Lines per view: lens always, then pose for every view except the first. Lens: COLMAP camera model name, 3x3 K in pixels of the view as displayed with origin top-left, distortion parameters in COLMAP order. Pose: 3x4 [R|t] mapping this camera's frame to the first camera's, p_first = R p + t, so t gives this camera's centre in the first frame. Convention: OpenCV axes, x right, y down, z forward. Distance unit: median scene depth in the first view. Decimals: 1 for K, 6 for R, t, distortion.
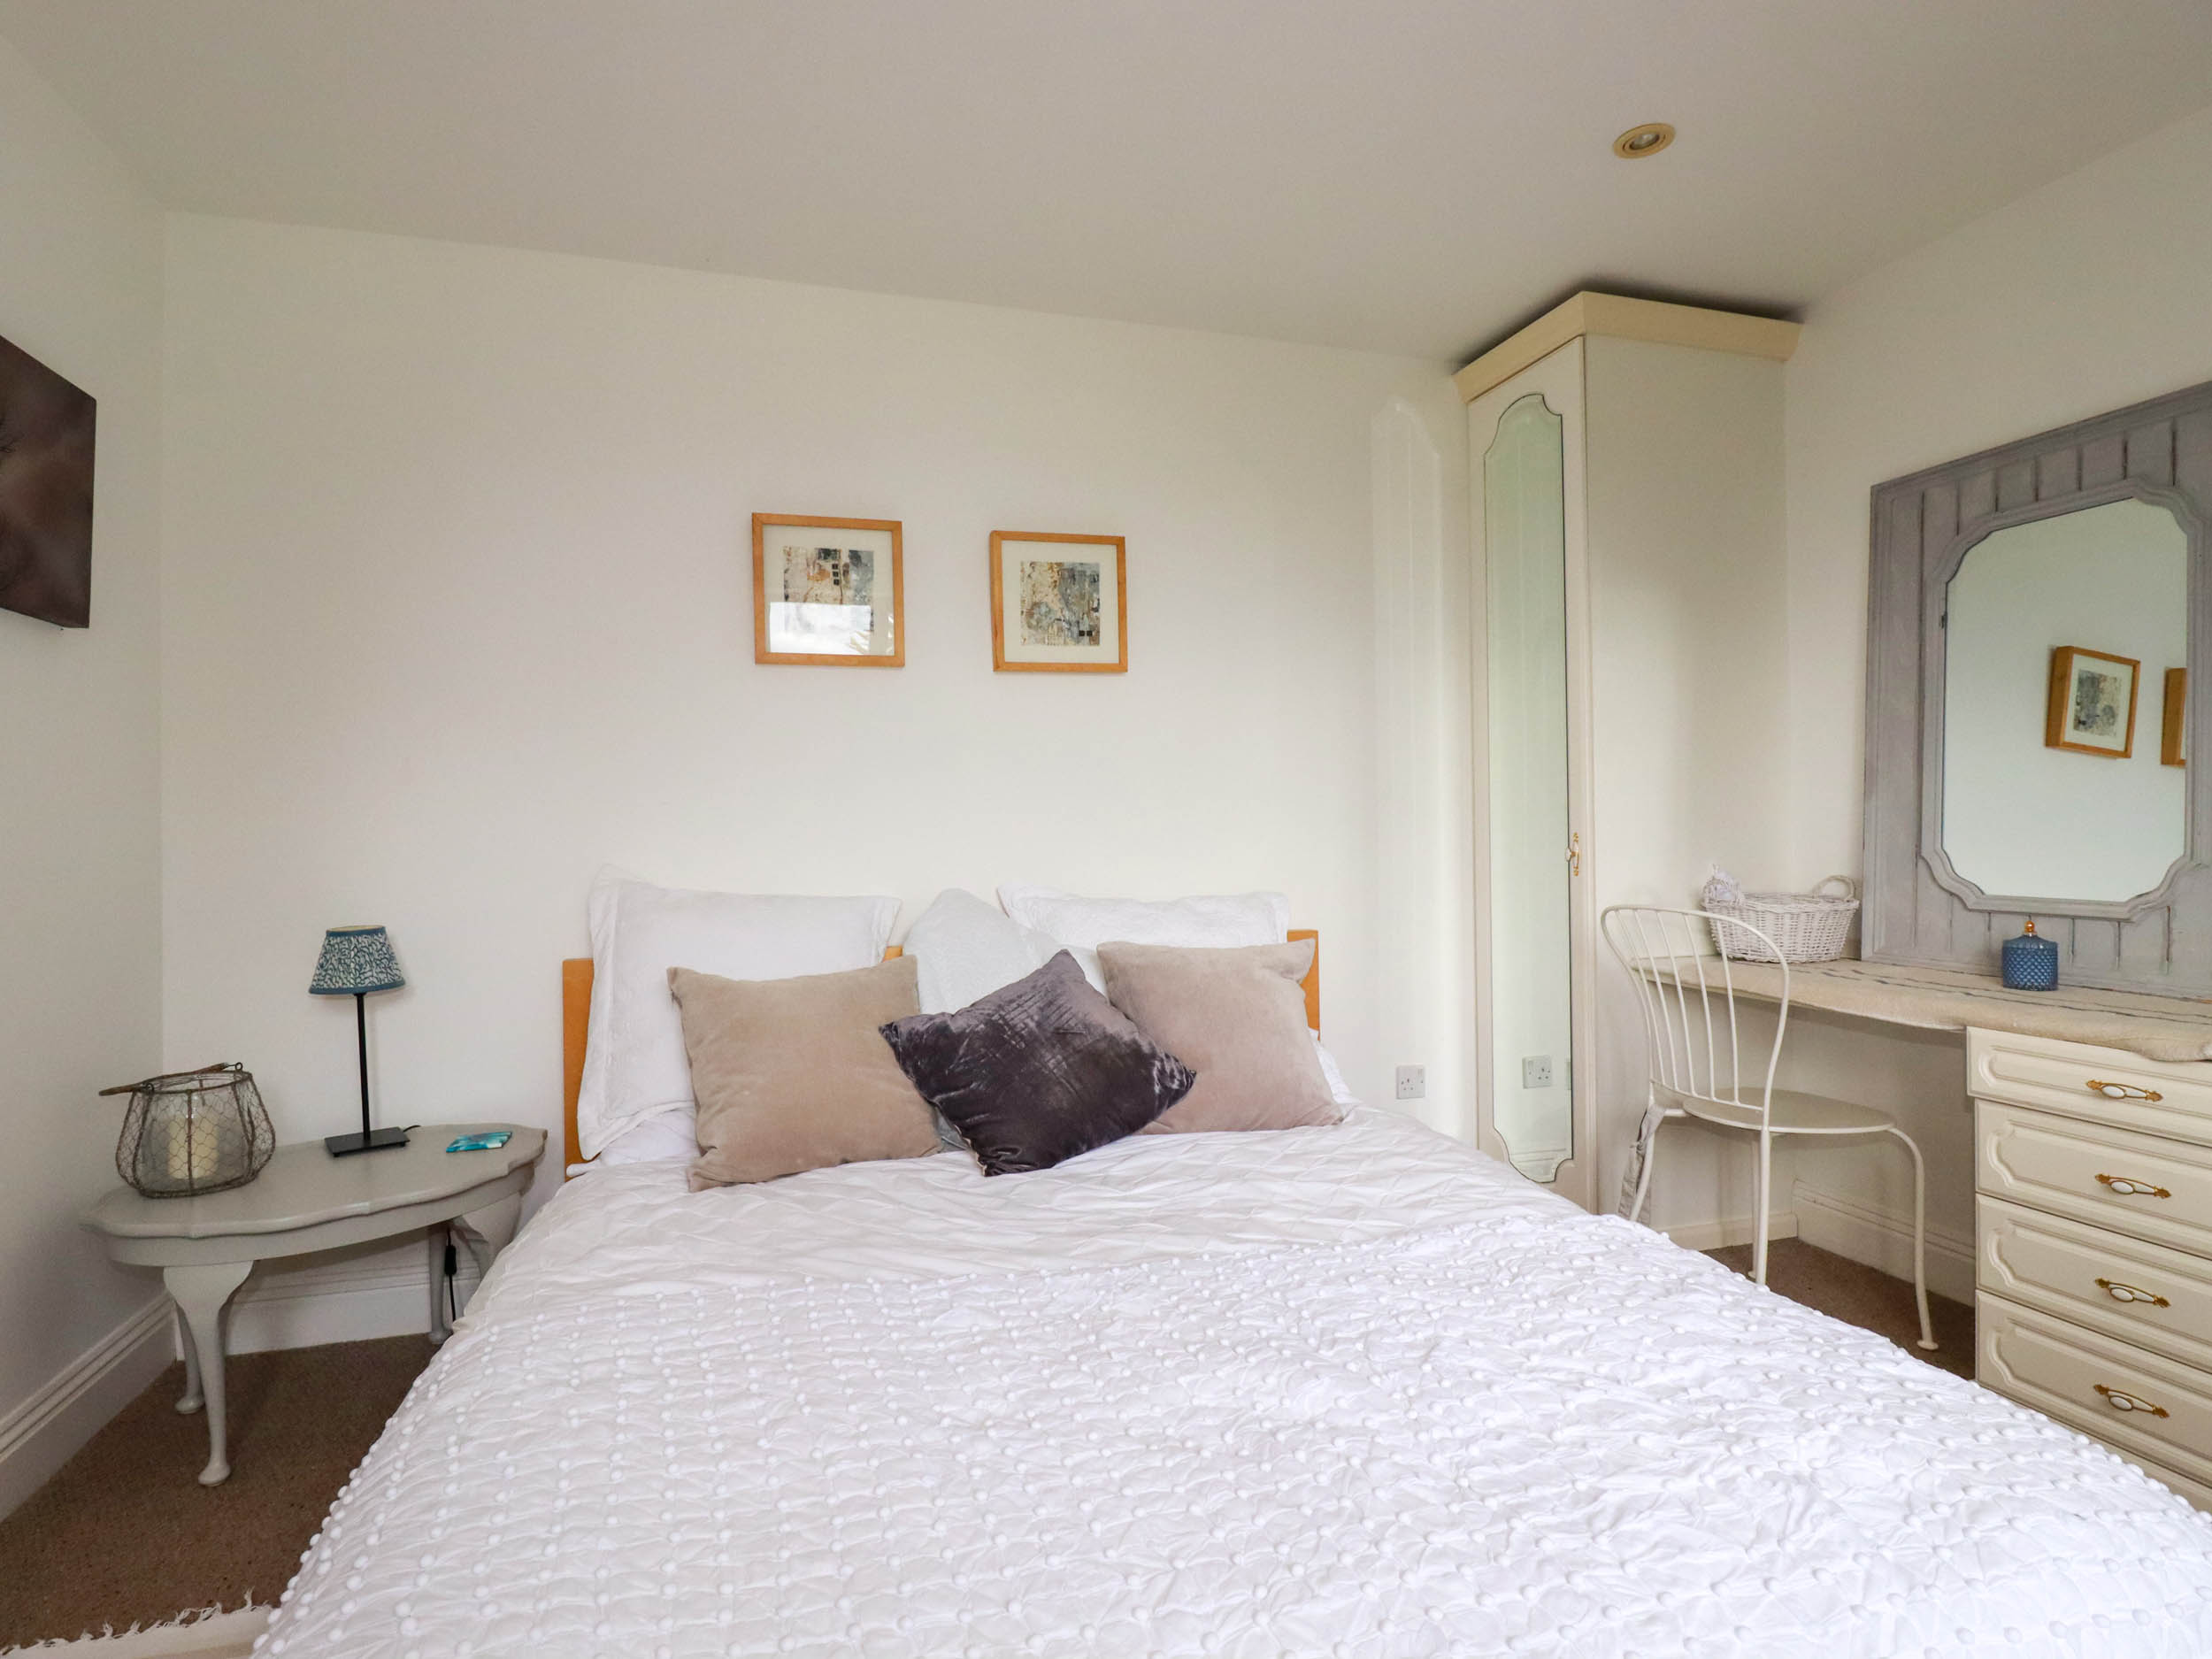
lens RADIAL K [[1182.0, 0, 1106.0], [0, 1182.0, 829.5], [0, 0, 1]] dist [-0.003976, -0.002526]
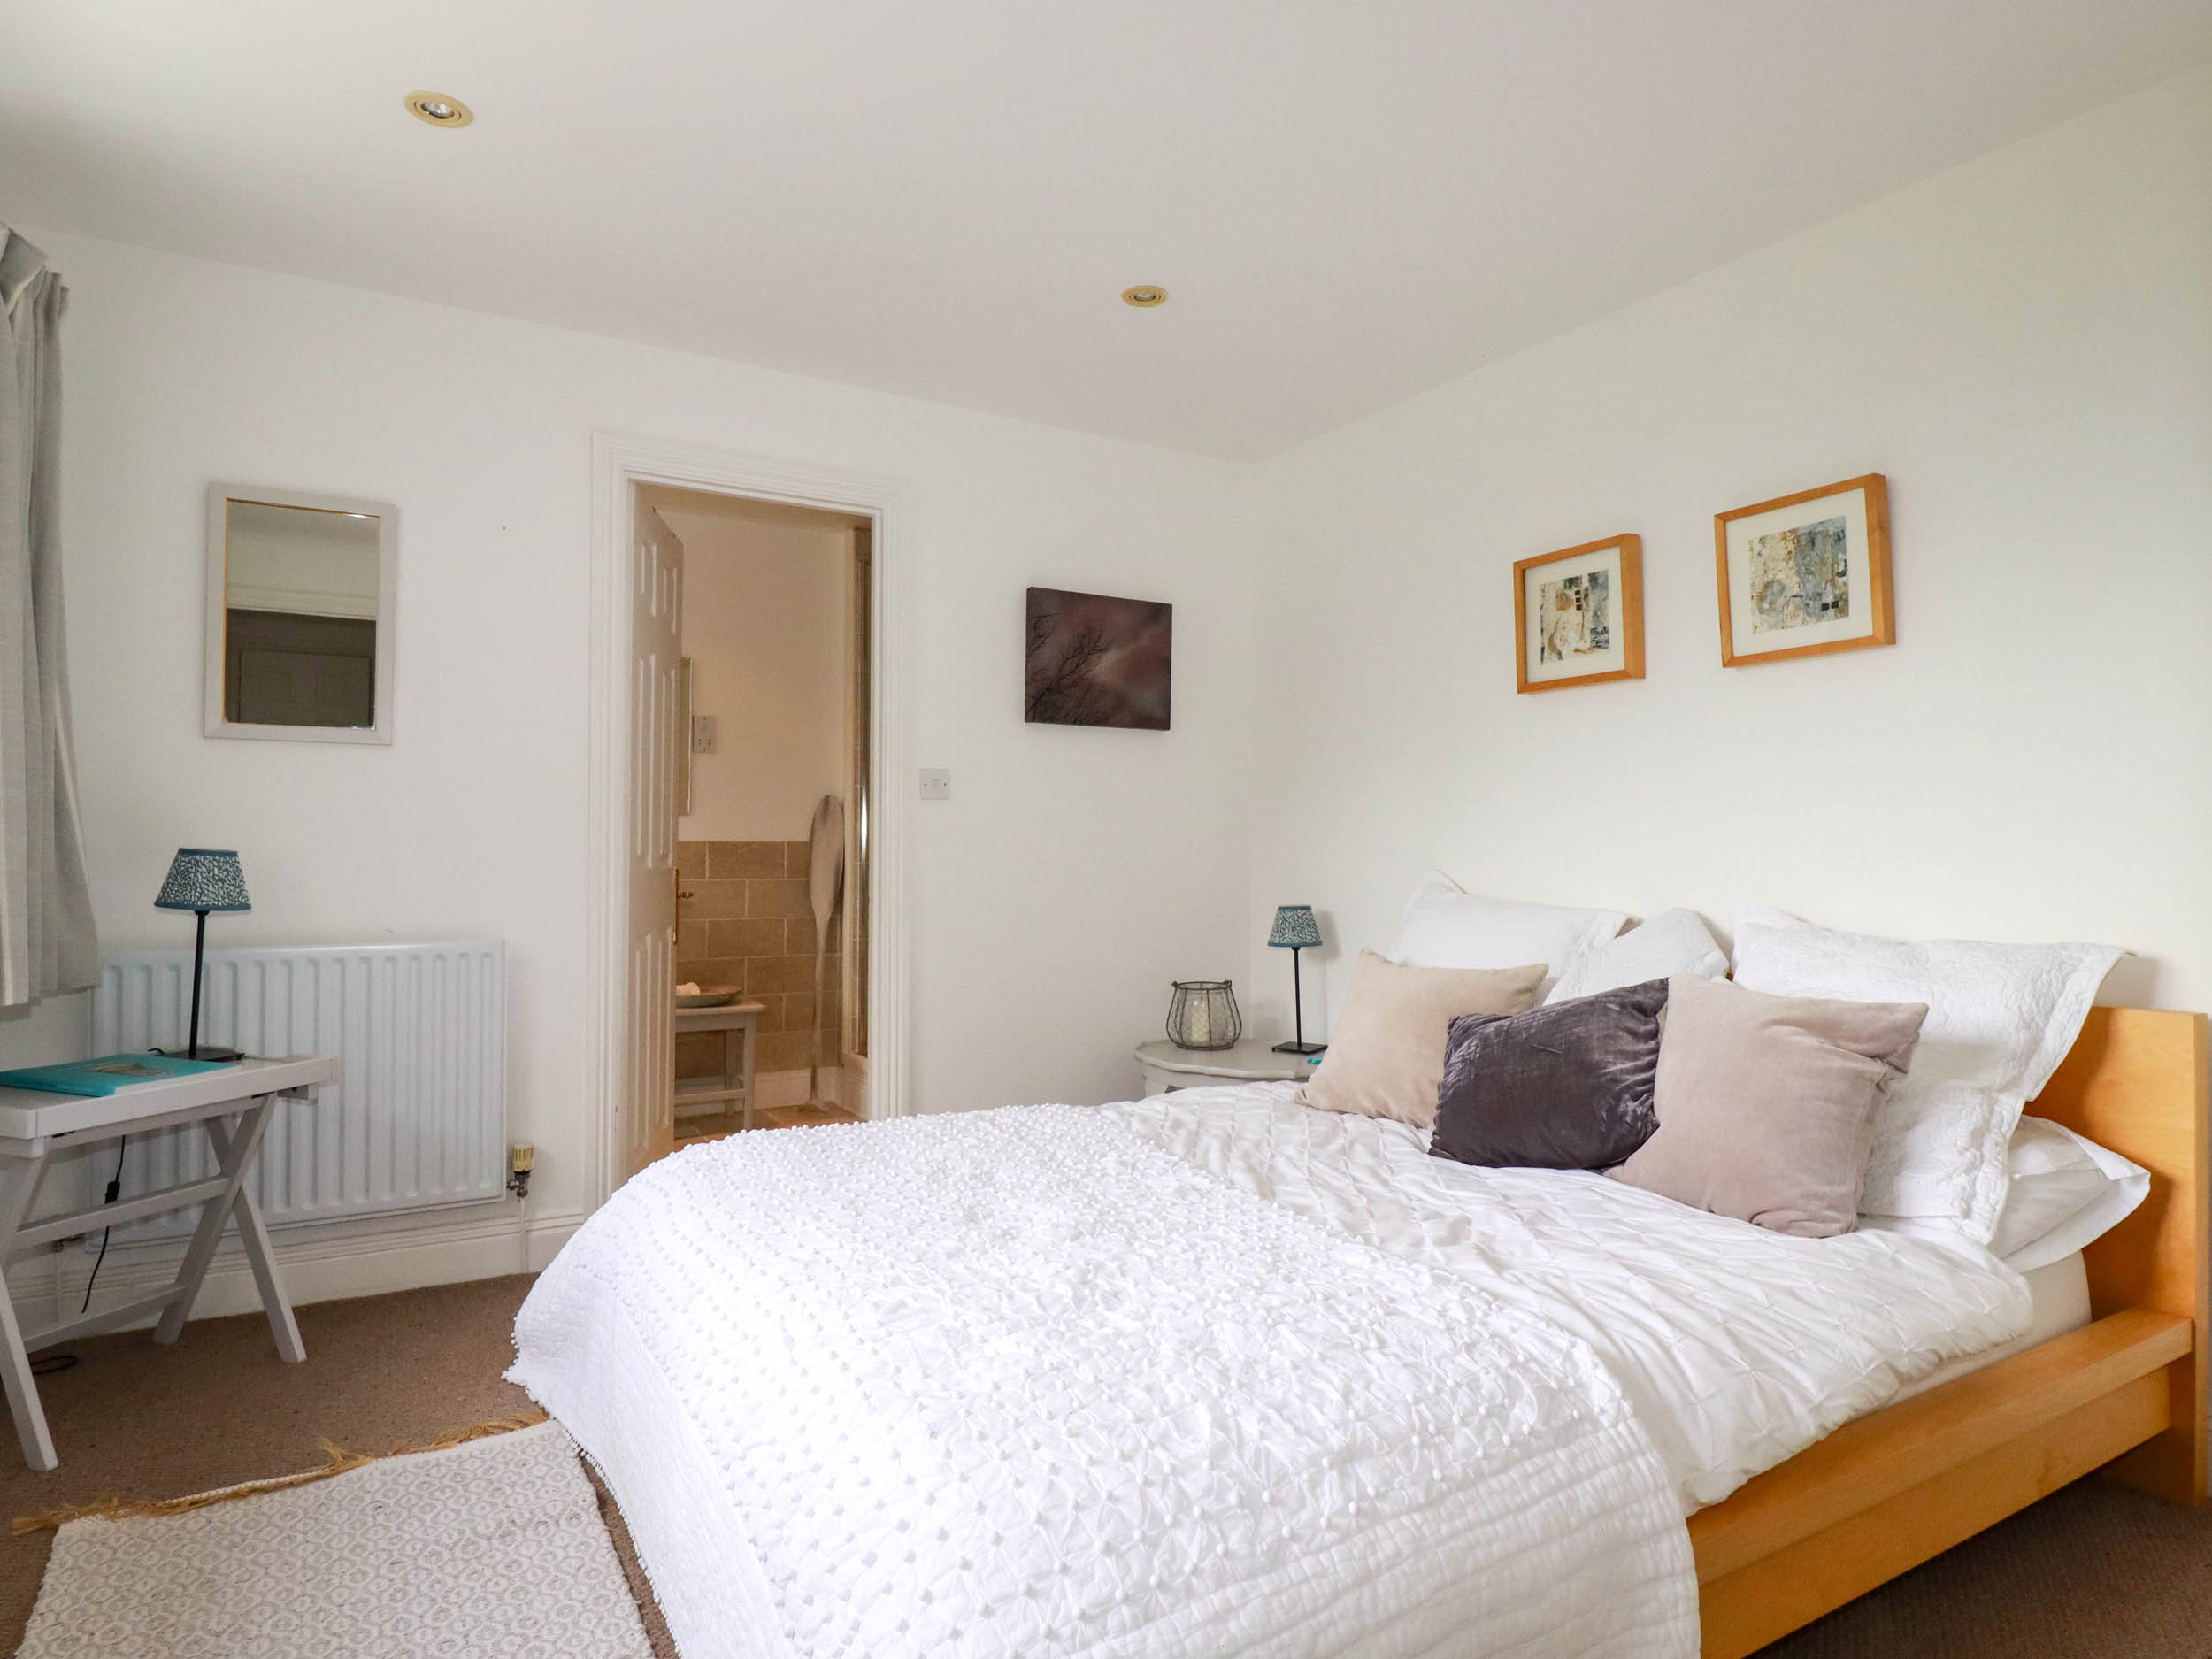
lens RADIAL K [[1269.6, 0, 1106.0], [0, 1269.6, 829.5], [0, 0, 1]] dist [-0.002991, -0.000669]
pose [[0.239985, -0.005705, -0.970760, 0.731393], [-0.006416, 0.999952, -0.007462, -0.001014], [0.970755, 0.008019, 0.239937, 0.309843]]
